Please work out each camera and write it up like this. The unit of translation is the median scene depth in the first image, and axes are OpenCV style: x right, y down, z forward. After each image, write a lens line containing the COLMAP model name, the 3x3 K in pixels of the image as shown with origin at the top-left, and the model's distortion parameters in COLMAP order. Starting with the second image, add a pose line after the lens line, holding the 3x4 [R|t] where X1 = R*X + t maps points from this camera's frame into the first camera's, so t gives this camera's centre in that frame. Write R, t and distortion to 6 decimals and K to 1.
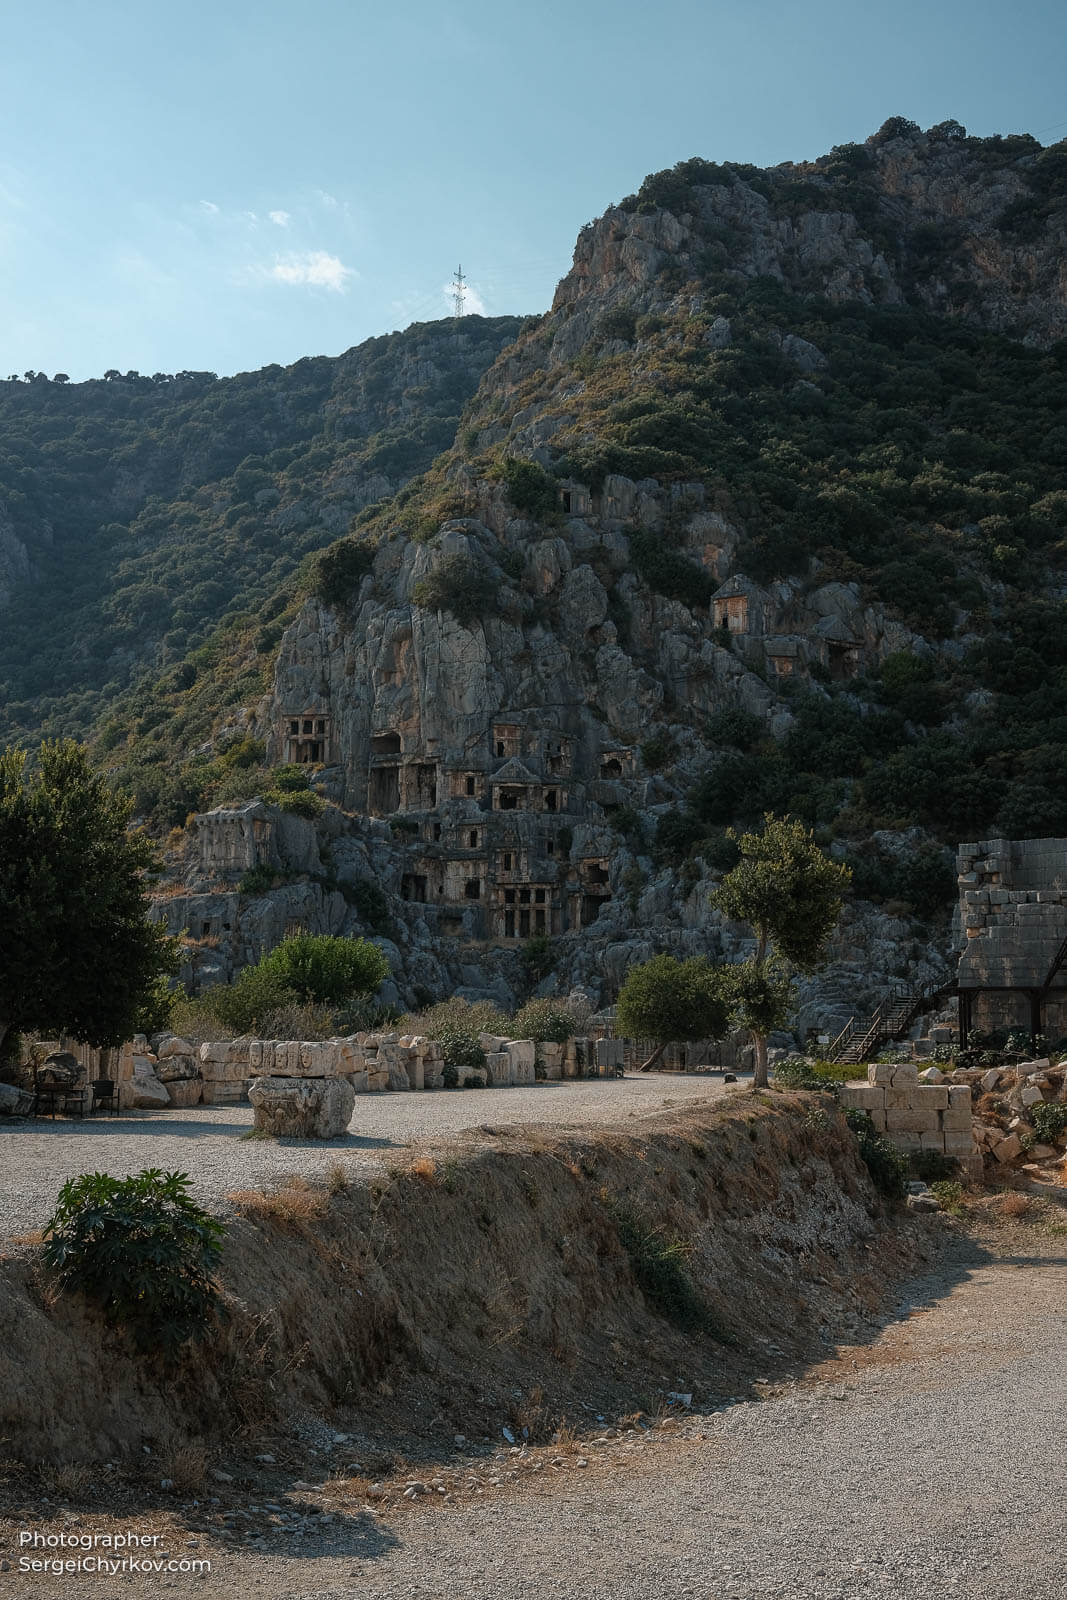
lens RADIAL K [[1623.4, 0, 533.2], [0, 1623.4, 792.8], [0, 0, 1]] dist [-0.053087, 0.139010]
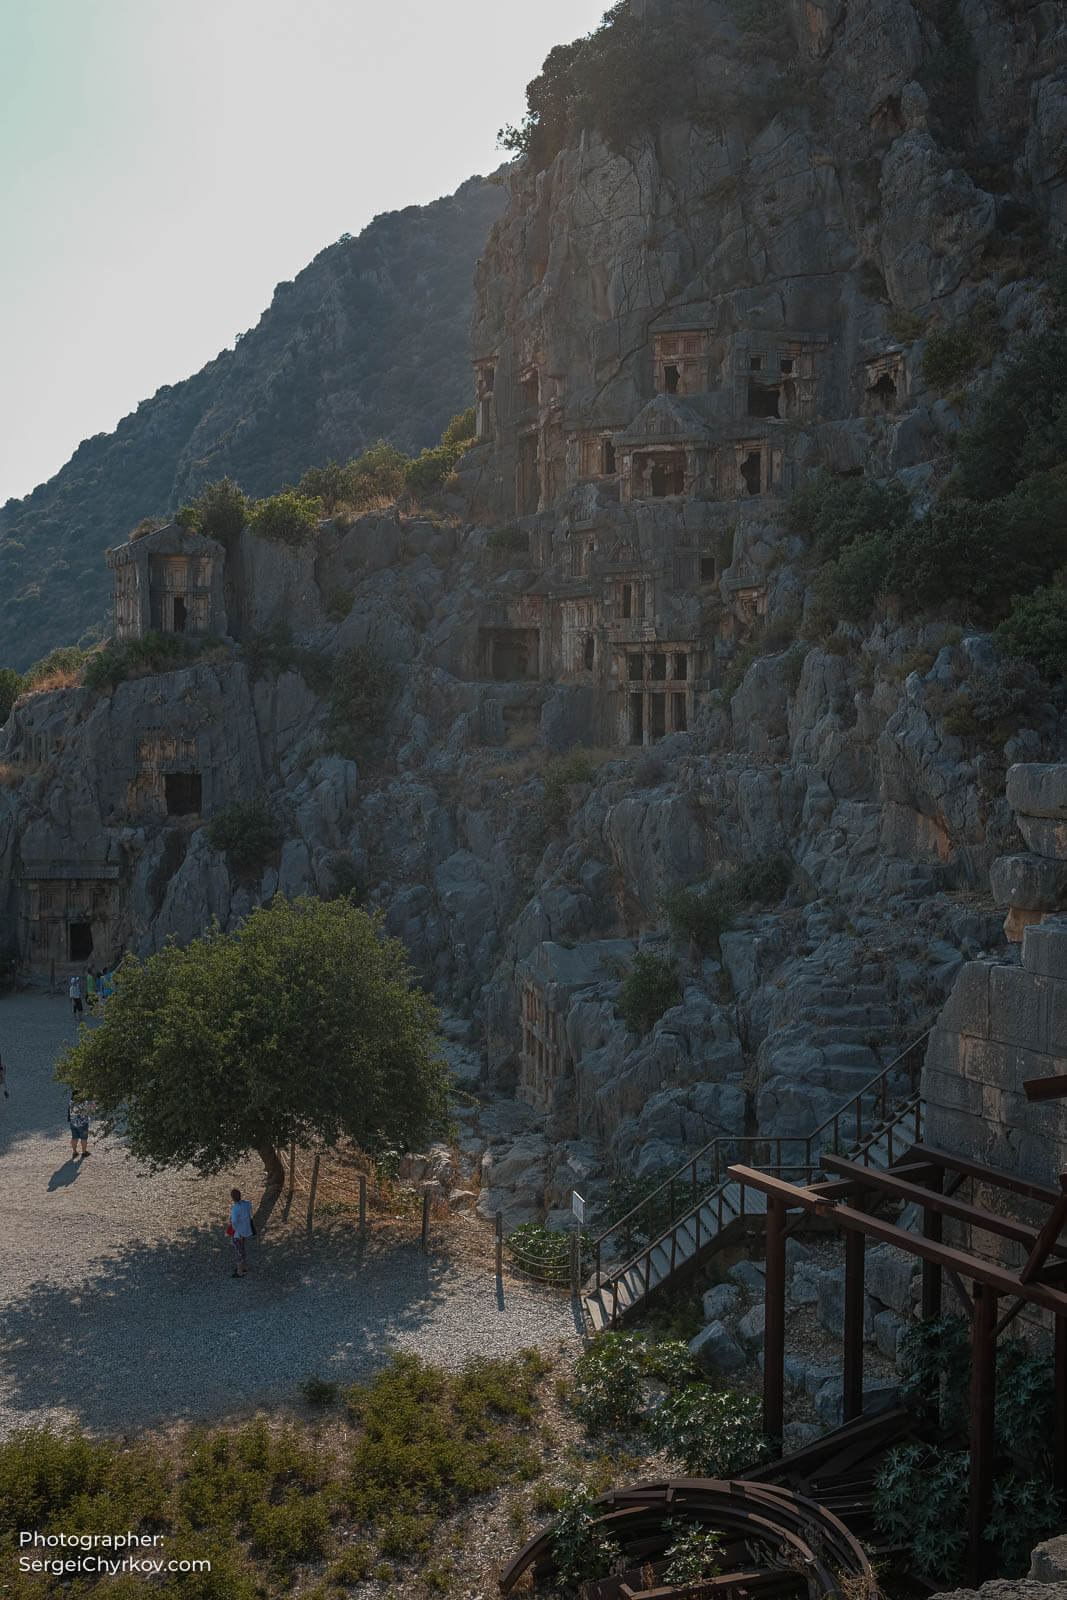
lens RADIAL K [[1623.4, 0, 533.2], [0, 1623.4, 792.8], [0, 0, 1]] dist [-0.053087, 0.139010]
pose [[0.813102, 0.032727, -0.581201, 0.250380], [0.084157, 0.981321, 0.172993, 0.009812], [0.576007, -0.189573, 0.795159, 0.526580]]
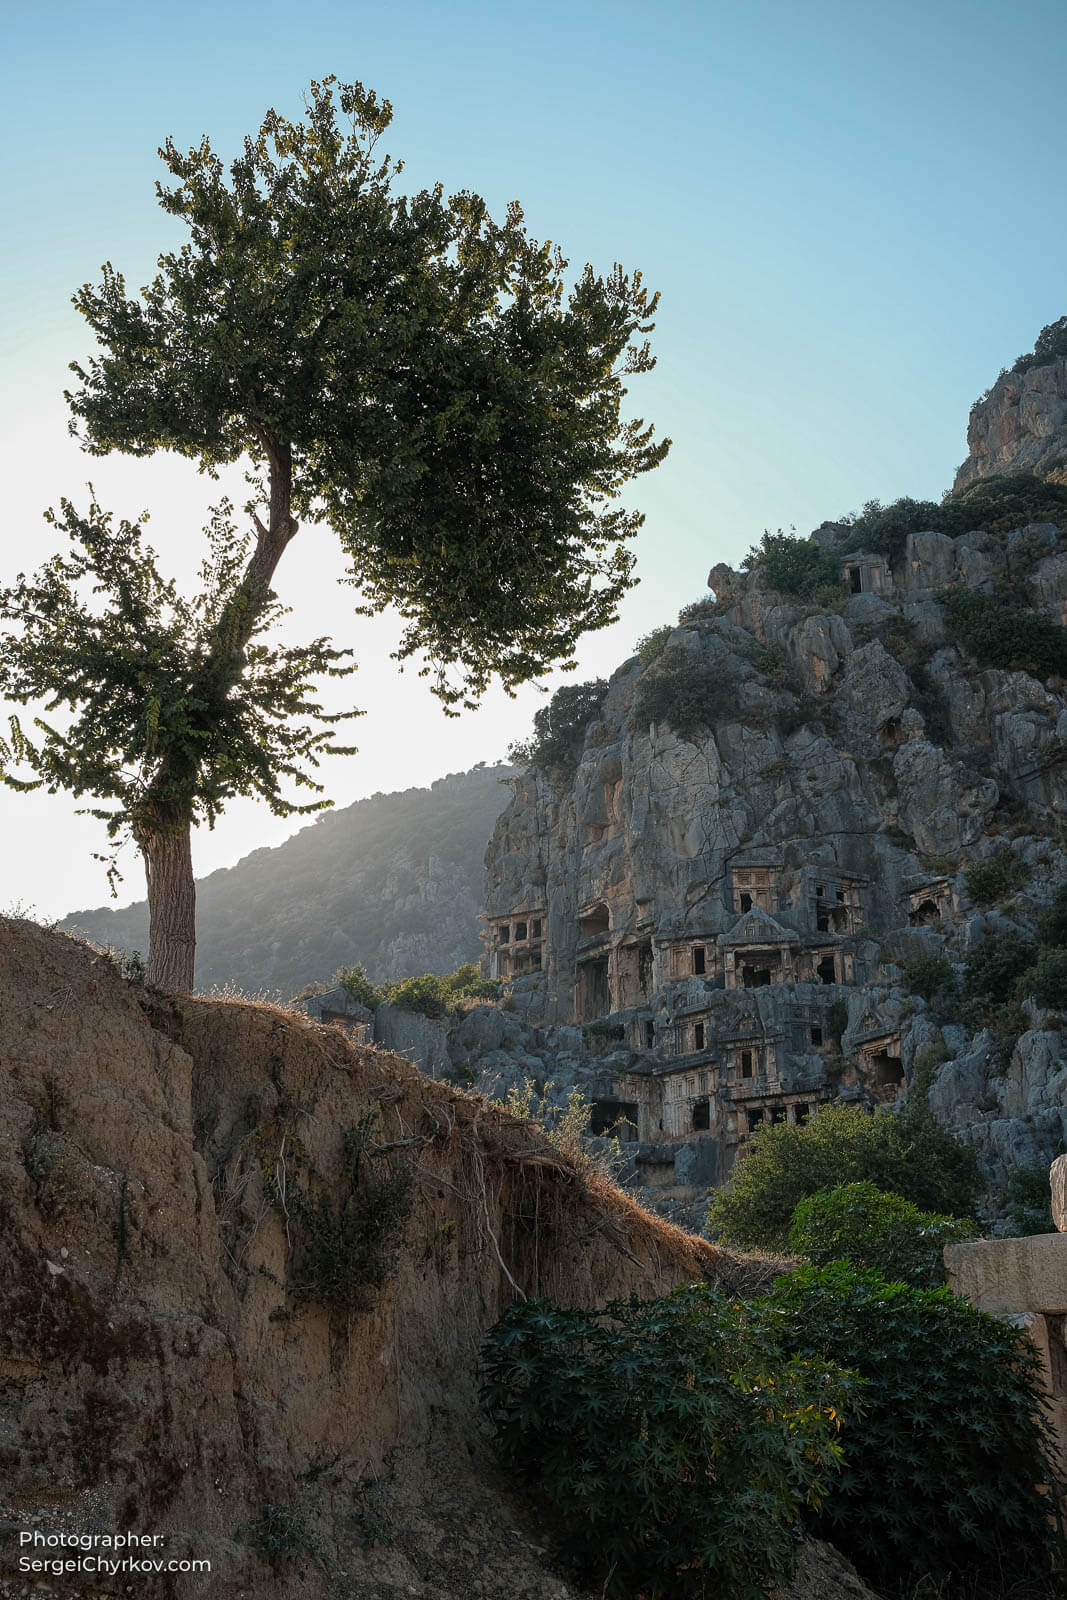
lens RADIAL K [[1623.4, 0, 533.2], [0, 1623.4, 792.8], [0, 0, 1]] dist [-0.053087, 0.139010]
pose [[0.933310, -0.140897, -0.330274, 0.120468], [0.053897, 0.964348, -0.259092, 0.093337], [0.355005, 0.224013, 0.907629, 0.364206]]
